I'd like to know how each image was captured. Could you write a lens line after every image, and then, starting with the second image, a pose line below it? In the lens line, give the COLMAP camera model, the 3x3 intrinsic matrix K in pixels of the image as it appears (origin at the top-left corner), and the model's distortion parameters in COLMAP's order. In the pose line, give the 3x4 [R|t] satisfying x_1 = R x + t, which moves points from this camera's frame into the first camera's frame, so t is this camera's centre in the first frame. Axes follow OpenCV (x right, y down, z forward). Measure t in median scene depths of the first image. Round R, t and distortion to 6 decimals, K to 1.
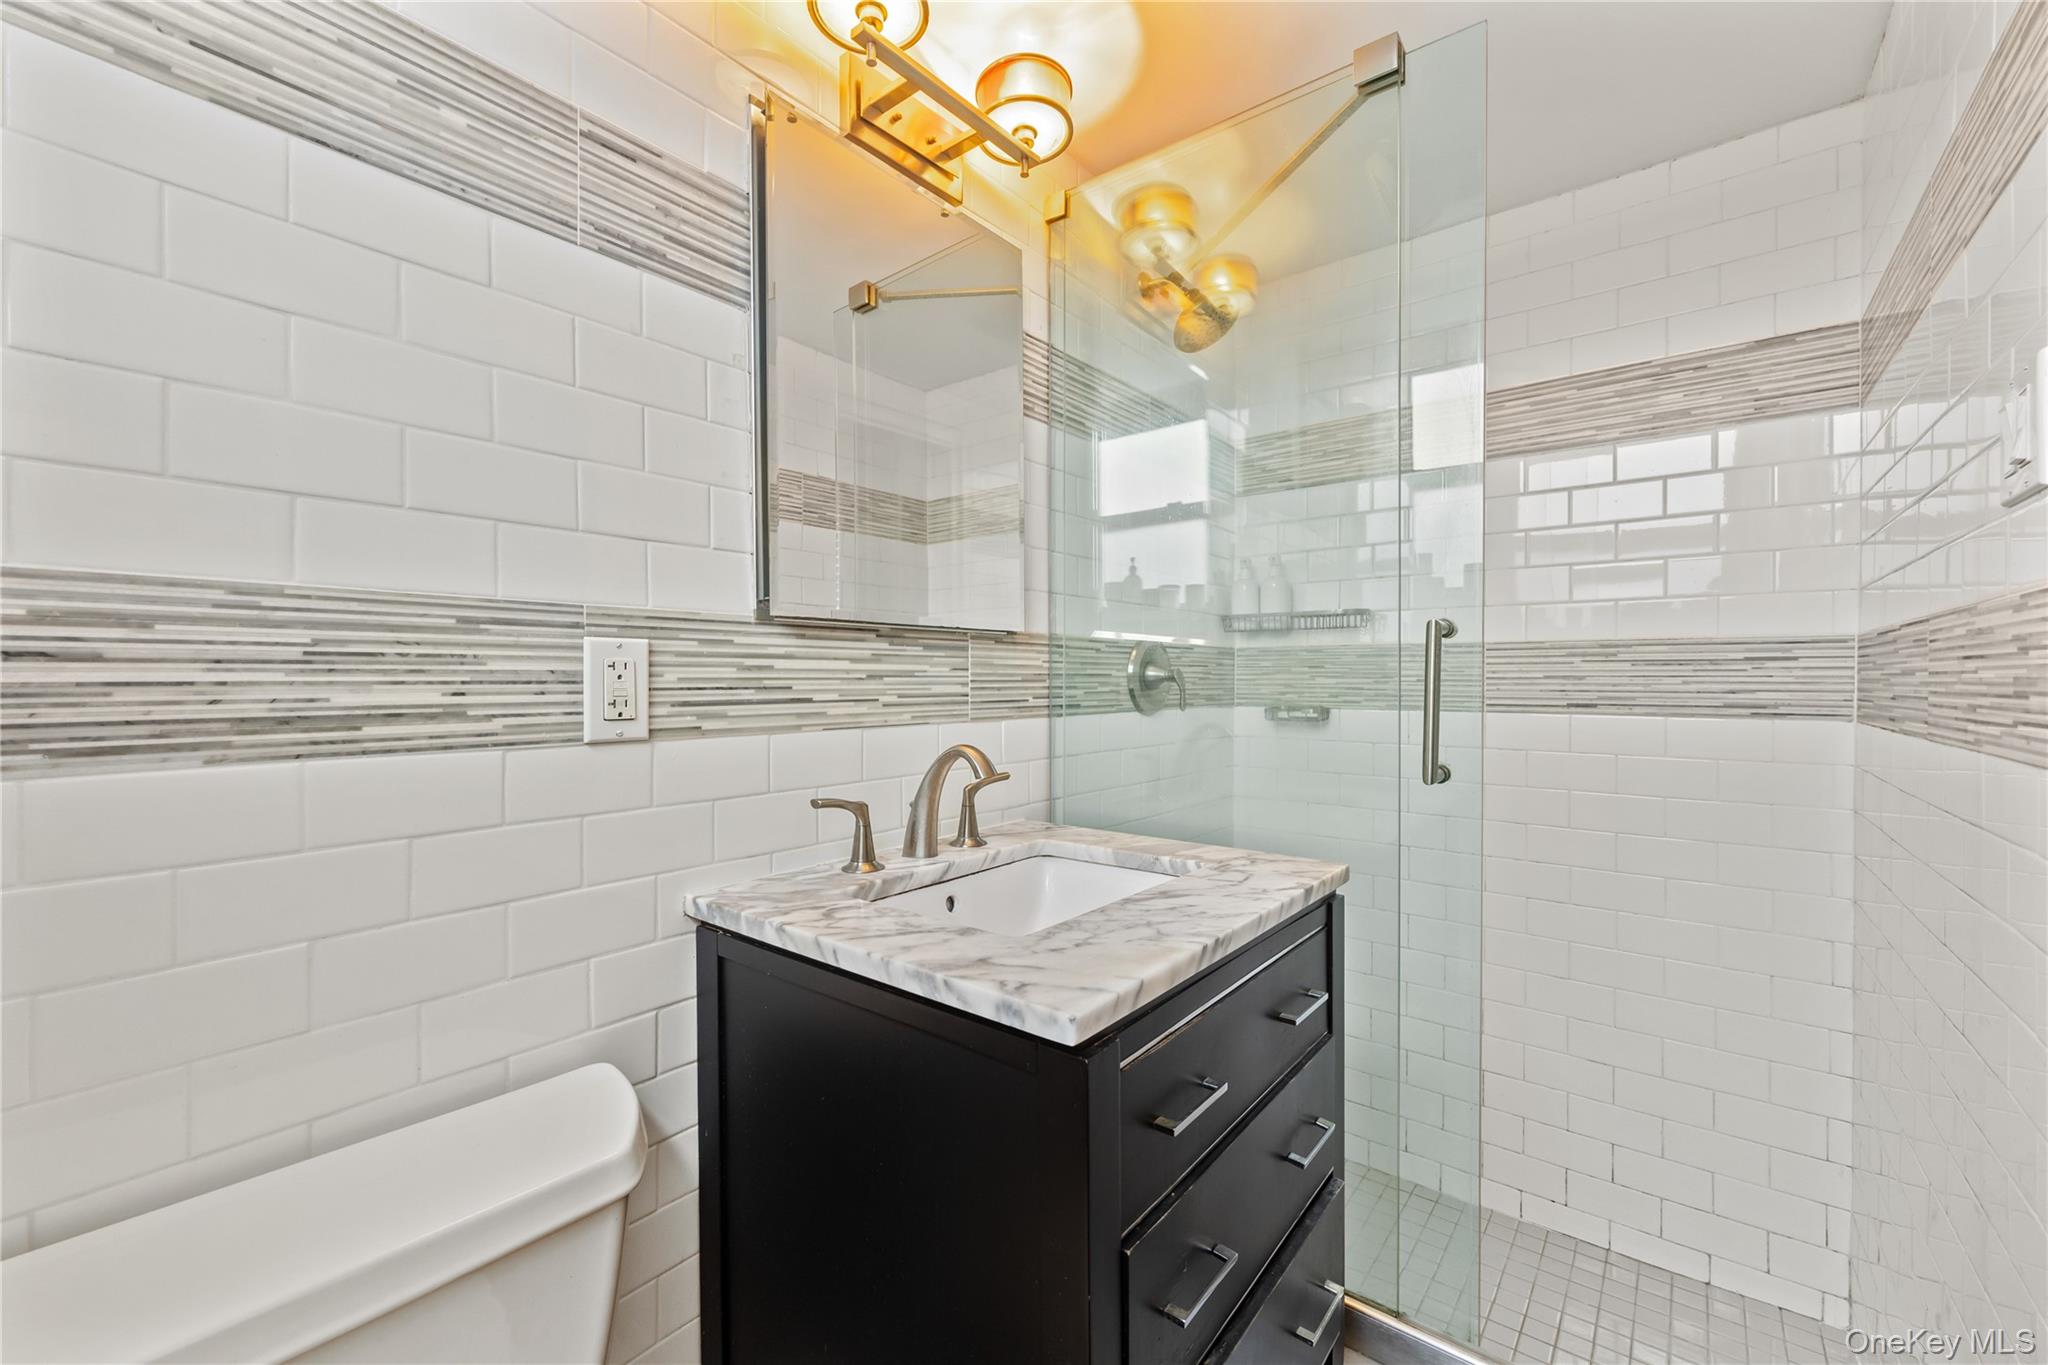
lens RADIAL K [[829.4, 0, 1030.6], [0, 829.4, 679.9], [0, 0, 1]] dist [0.000091, -0.000079]
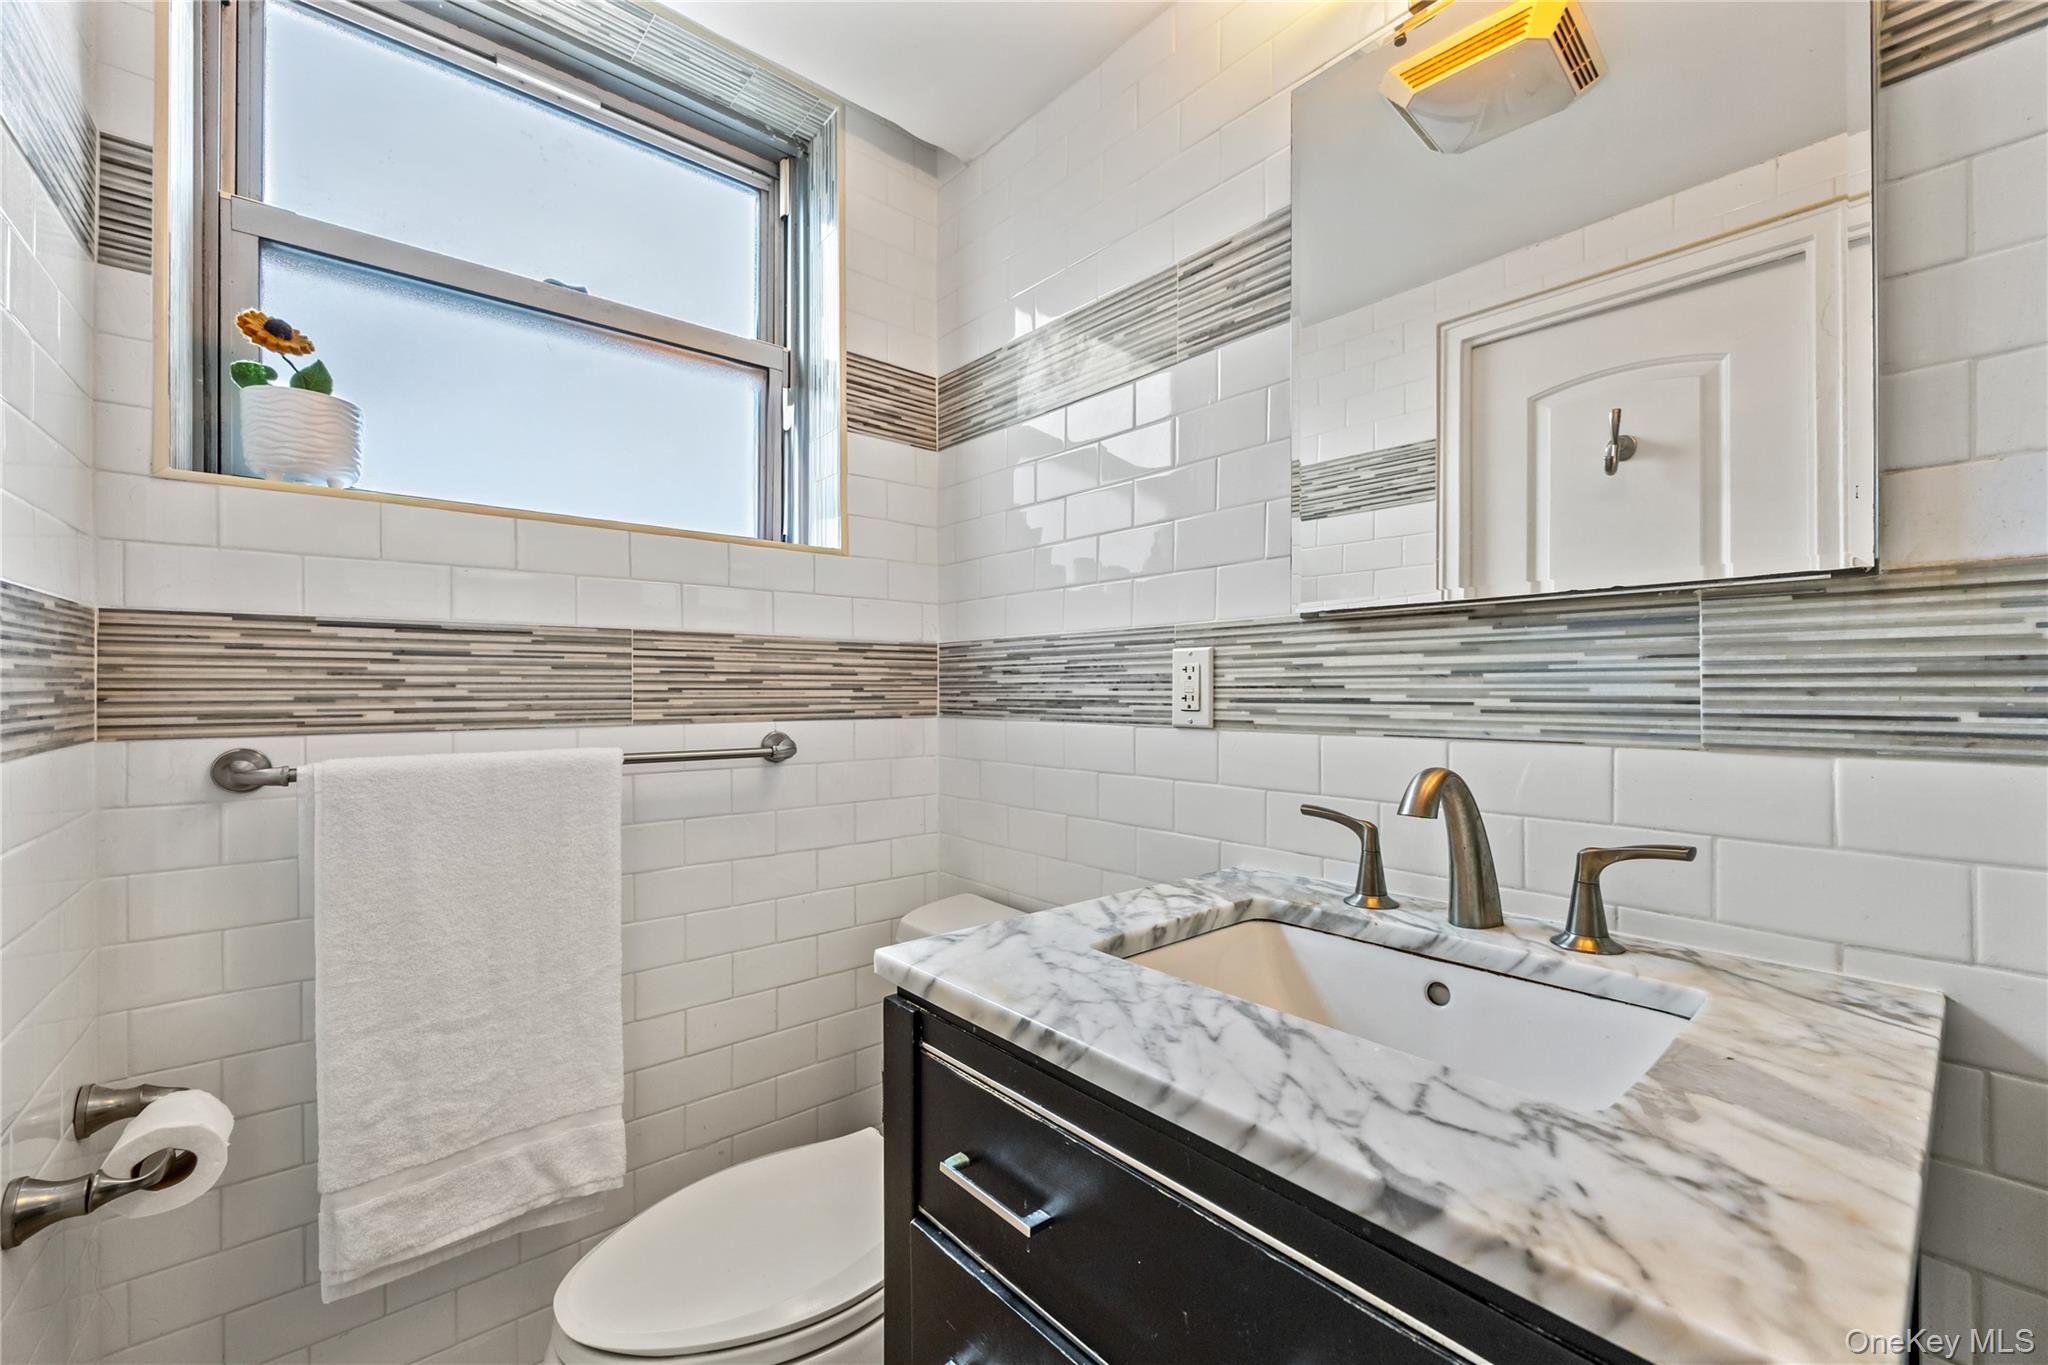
lens RADIAL K [[829.4, 0, 1030.3], [0, 829.4, 689.8], [0, 0, 1]] dist [0.000091, -0.000079]
pose [[-0.183284, -0.002210, -0.983057, 0.797713], [-0.001961, 0.999996, -0.001883, 0.017727], [0.983058, 0.001583, -0.183288, 0.956005]]
